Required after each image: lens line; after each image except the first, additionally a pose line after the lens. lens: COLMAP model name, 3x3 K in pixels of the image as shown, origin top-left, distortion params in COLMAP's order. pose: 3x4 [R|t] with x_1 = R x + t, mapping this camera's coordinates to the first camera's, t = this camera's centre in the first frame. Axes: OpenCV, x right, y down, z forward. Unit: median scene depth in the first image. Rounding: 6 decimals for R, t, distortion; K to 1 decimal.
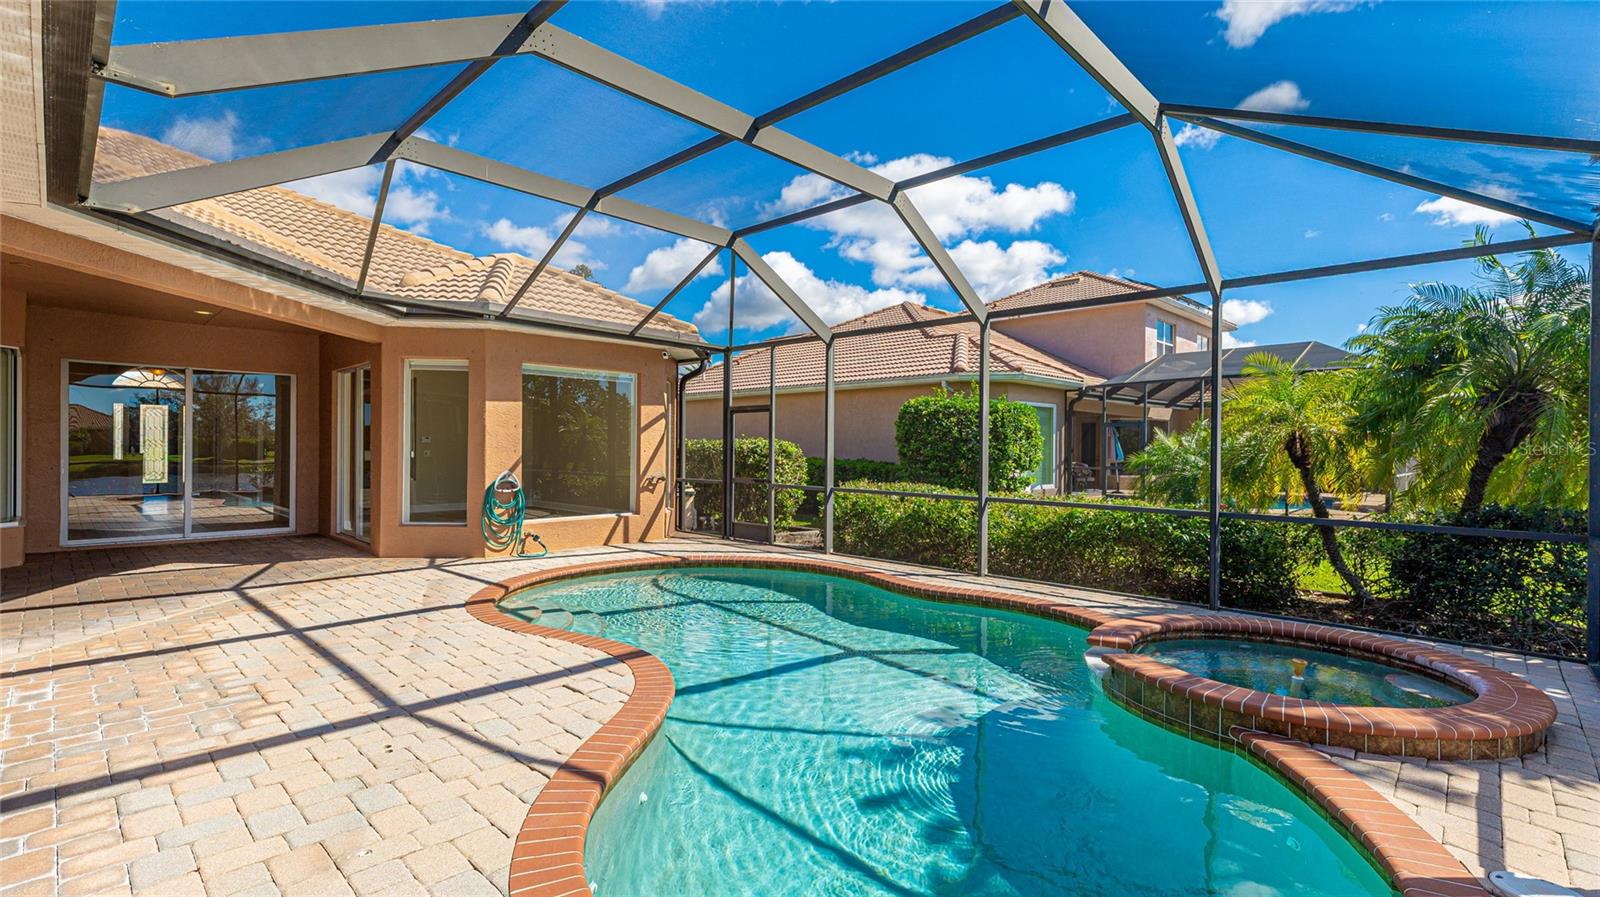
lens RADIAL K [[713.6, 0, 790.8], [0, 713.6, 452.1], [0, 0, 1]] dist [0.000483, 0.000558]
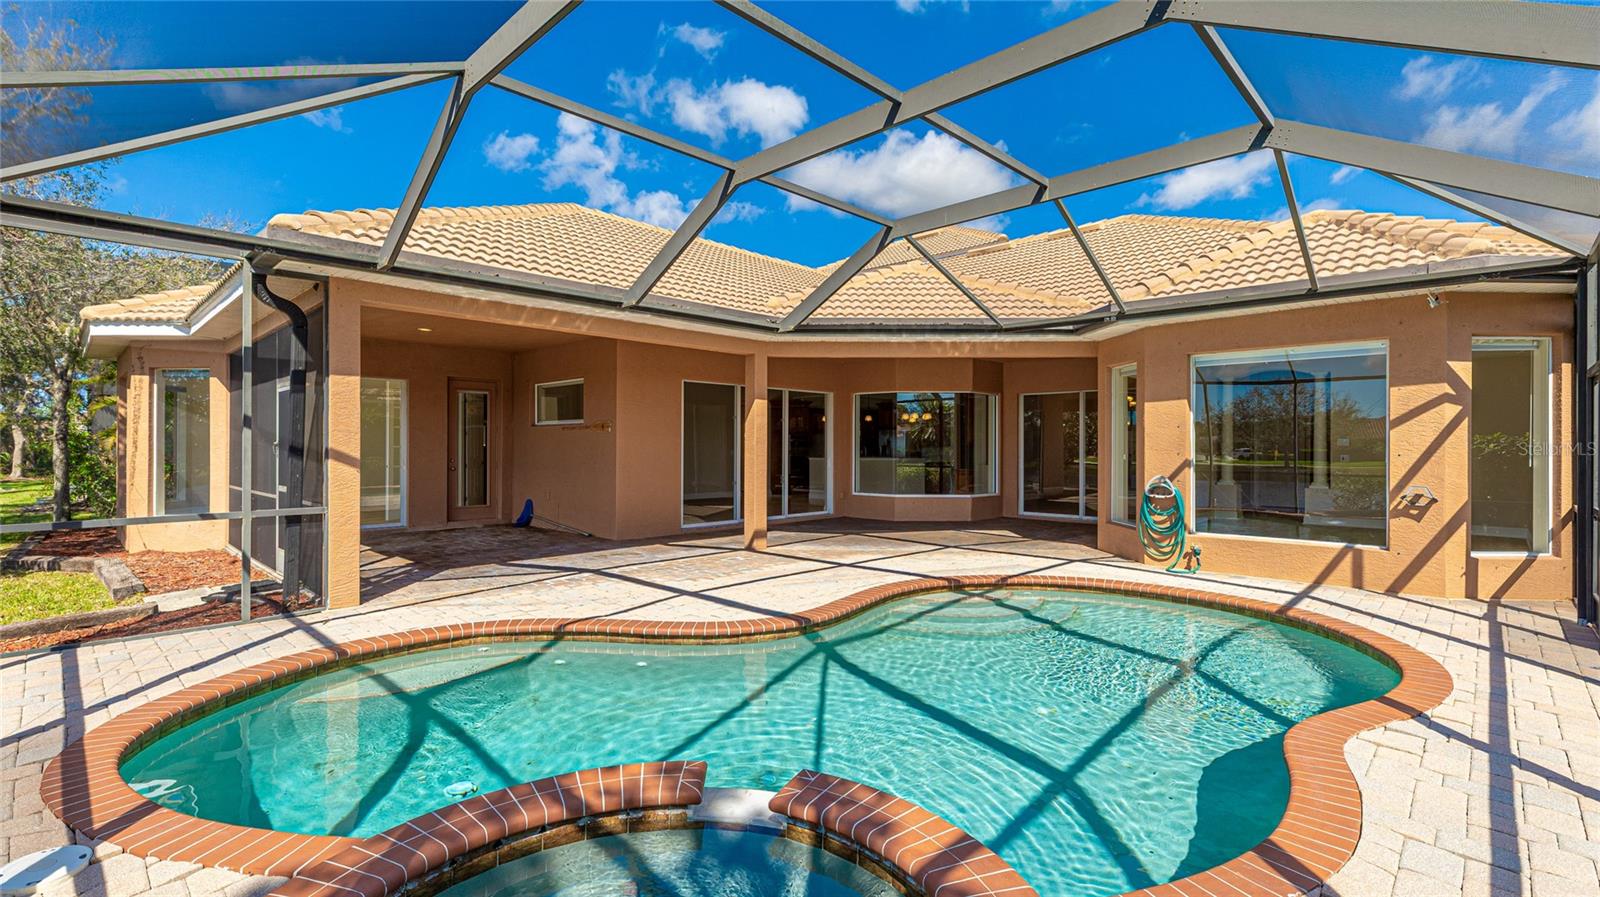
lens RADIAL K [[713.6, 0, 808.4], [0, 713.6, 449.9], [0, 0, 1]] dist [0.000483, 0.000558]
pose [[0.009546, -0.000054, -0.999954, 0.447791], [-0.003609, 0.999993, -0.000088, -0.004430], [0.999948, 0.003609, 0.009545, 0.448299]]
